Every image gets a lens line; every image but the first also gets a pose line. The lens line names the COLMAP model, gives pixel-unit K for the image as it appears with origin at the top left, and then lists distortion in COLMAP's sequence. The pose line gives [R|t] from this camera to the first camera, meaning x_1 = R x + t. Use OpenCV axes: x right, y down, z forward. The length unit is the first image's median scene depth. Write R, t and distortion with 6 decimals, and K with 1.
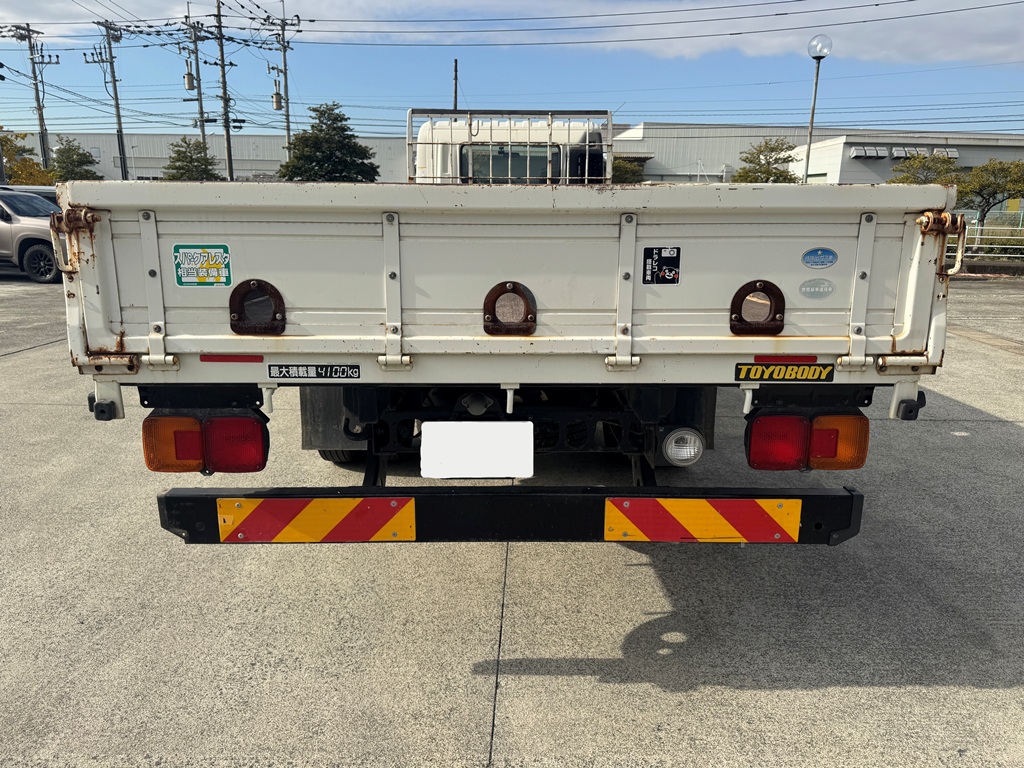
lens RADIAL K [[724.5, 0, 518.0], [0, 724.5, 386.3], [0, 0, 1]] dist [0.047915, -0.056440]
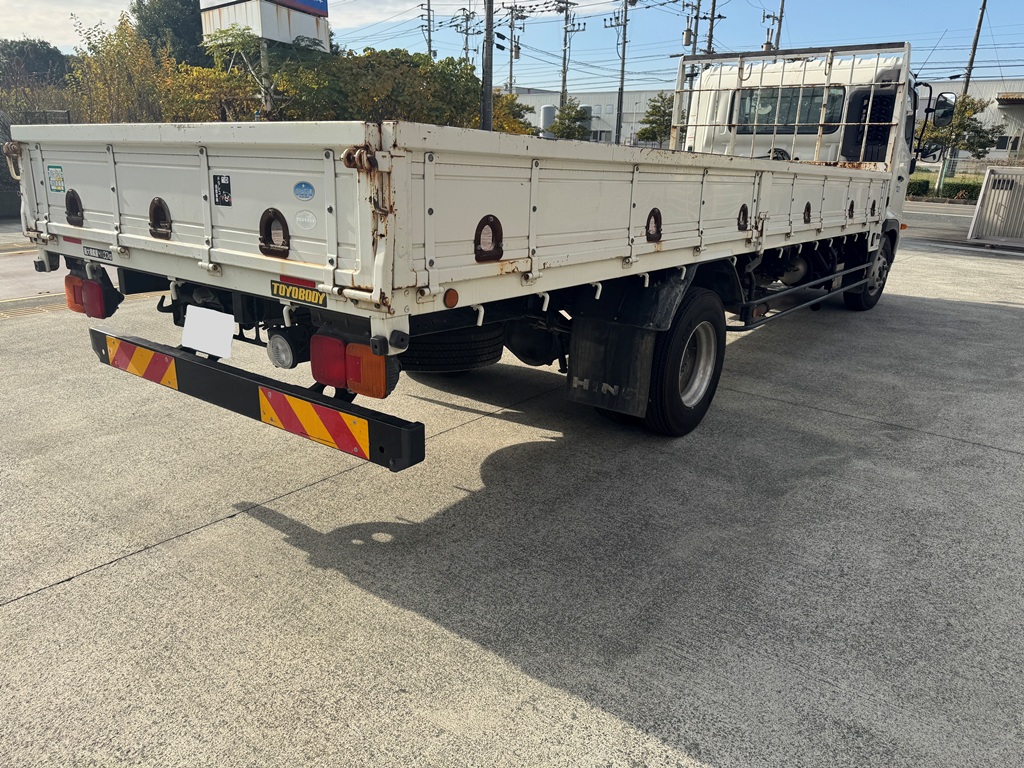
lens RADIAL K [[724.5, 0, 512.5], [0, 724.5, 383.8], [0, 0, 1]] dist [0.047915, -0.056440]
pose [[0.794604, 0.194462, -0.575142, 1.055252], [-0.162635, 0.980873, 0.106951, -0.045384], [0.584939, 0.008554, 0.811032, 0.224976]]
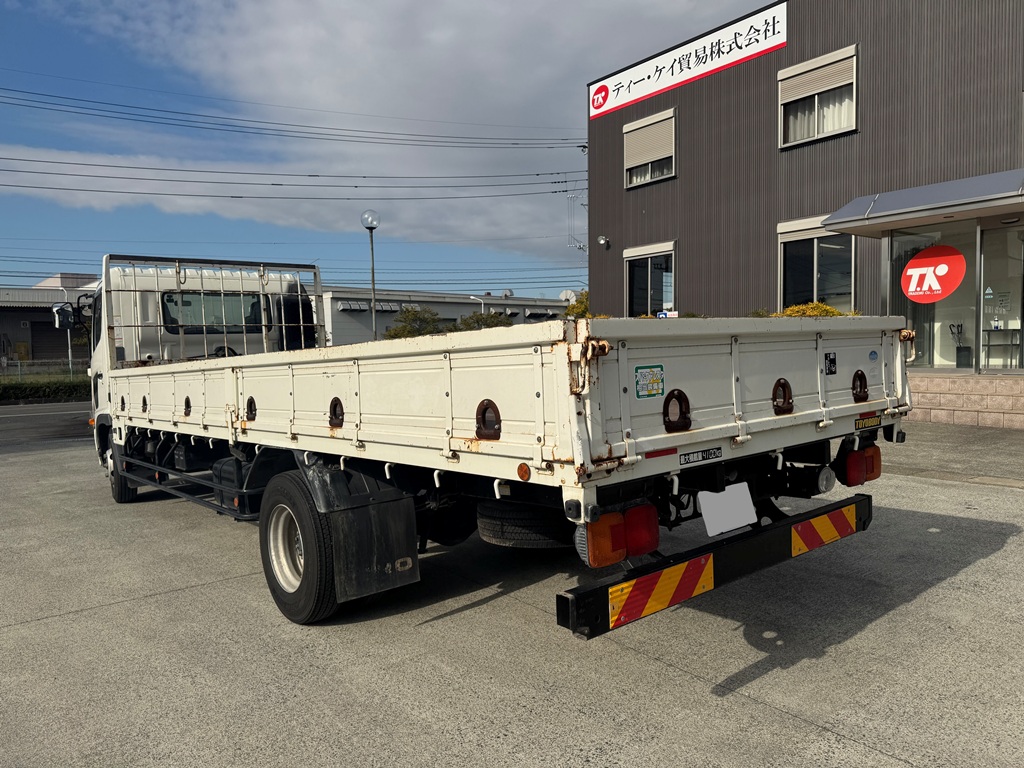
lens RADIAL K [[724.5, 0, 515.1], [0, 724.5, 386.3], [0, 0, 1]] dist [0.047915, -0.056440]
pose [[0.771818, -0.065567, 0.632455, -1.092695], [0.189730, 0.973104, -0.130655, -0.028193], [-0.606878, 0.220837, 0.763499, 0.140209]]
